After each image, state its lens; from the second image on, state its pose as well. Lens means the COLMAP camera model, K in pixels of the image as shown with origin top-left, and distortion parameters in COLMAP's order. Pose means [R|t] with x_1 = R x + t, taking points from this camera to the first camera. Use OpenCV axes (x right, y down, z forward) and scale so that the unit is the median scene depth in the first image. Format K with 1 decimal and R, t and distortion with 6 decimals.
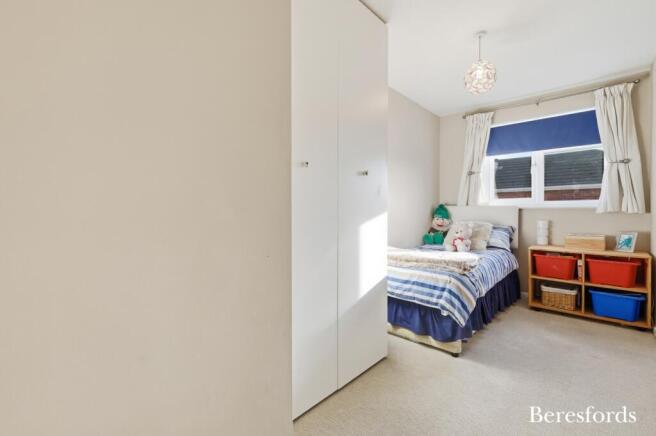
lens RADIAL K [[287.1, 0, 328.5], [0, 287.1, 215.9], [0, 0, 1]] dist [0.000799, -0.000274]
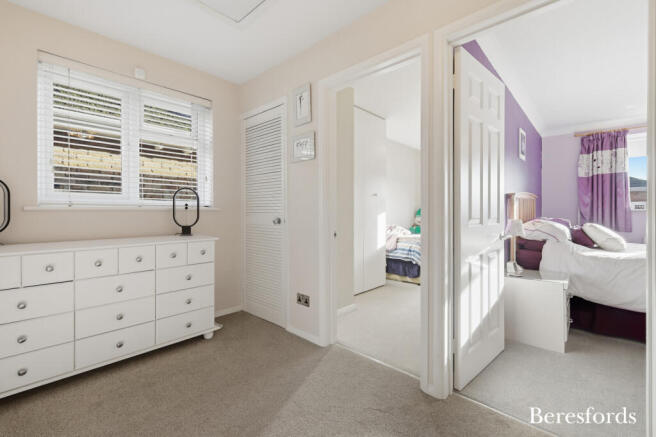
lens RADIAL K [[287.1, 0, 328.5], [0, 287.1, 216.4], [0, 0, 1]] dist [0.000799, -0.000274]
pose [[0.999985, 0.005368, -0.000854, -0.144658], [-0.005374, 0.999961, -0.007030, 0.020734], [0.000816, 0.007035, 0.999975, -0.751008]]
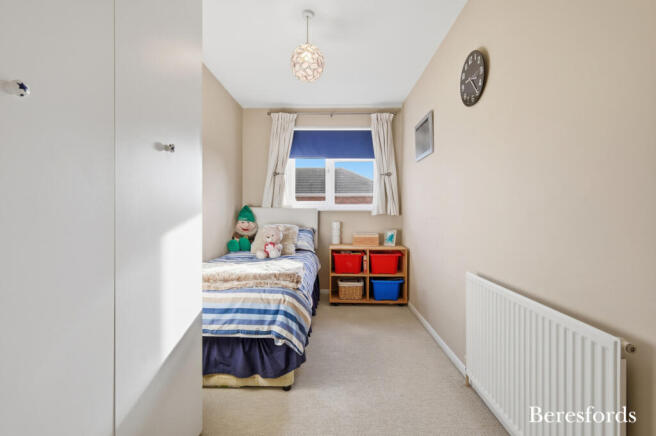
lens RADIAL K [[287.1, 0, 328.5], [0, 287.1, 215.9], [0, 0, 1]] dist [0.000799, -0.000274]
pose [[0.746416, -0.003279, 0.665472, -0.013072], [0.009075, 0.999945, -0.005252, -0.002287], [-0.665418, 0.009960, 0.746404, 0.229067]]
